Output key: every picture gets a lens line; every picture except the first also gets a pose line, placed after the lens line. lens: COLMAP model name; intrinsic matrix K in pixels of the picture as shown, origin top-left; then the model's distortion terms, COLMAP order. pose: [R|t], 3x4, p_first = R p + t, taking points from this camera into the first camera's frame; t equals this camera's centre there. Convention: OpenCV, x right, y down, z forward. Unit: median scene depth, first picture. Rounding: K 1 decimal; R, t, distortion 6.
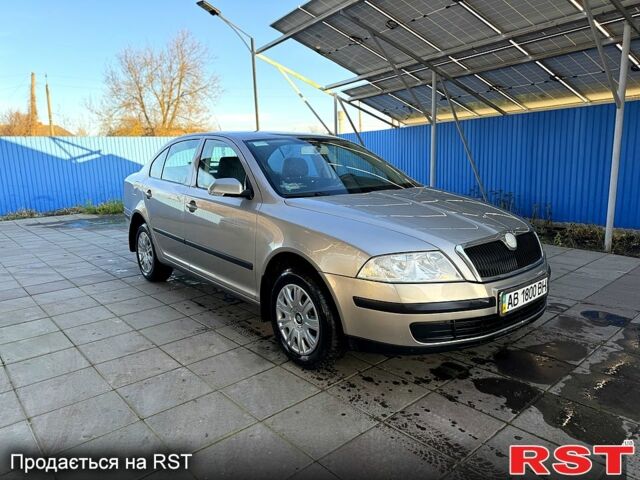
lens RADIAL K [[450.1, 0, 320.0], [0, 450.1, 240.0], [0, 0, 1]] dist [0.032785, -0.041022]
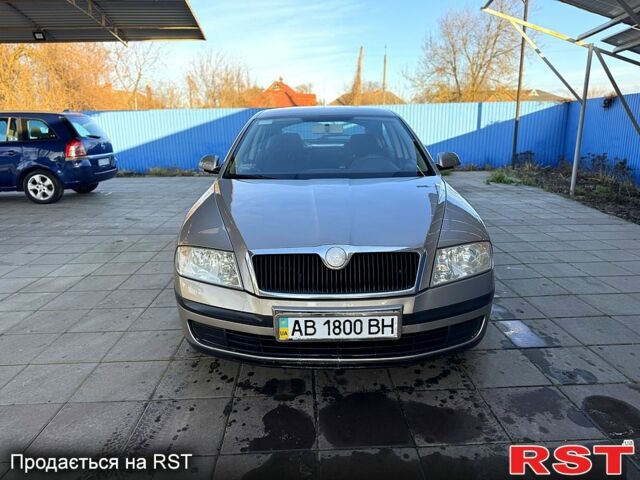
lens RADIAL K [[450.1, 0, 320.0], [0, 450.1, 240.0], [0, 0, 1]] dist [0.032785, -0.041022]
pose [[0.771887, 0.166264, -0.613634, 0.611816], [-0.118232, 0.985901, 0.118406, -0.081435], [0.624669, -0.018845, 0.780662, 0.258689]]
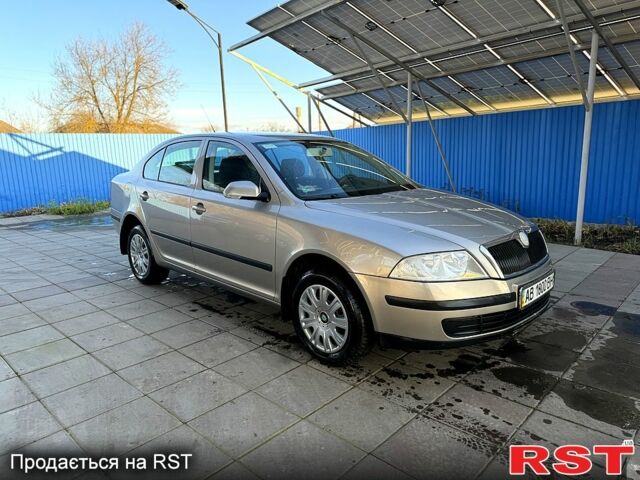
lens RADIAL K [[450.1, 0, 320.0], [0, 450.1, 240.0], [0, 0, 1]] dist [0.032785, -0.041022]
pose [[0.995784, -0.016669, 0.090205, -0.109697], [0.015909, 0.999832, 0.009136, -0.009903], [-0.090342, -0.007662, 0.995881, -0.017640]]
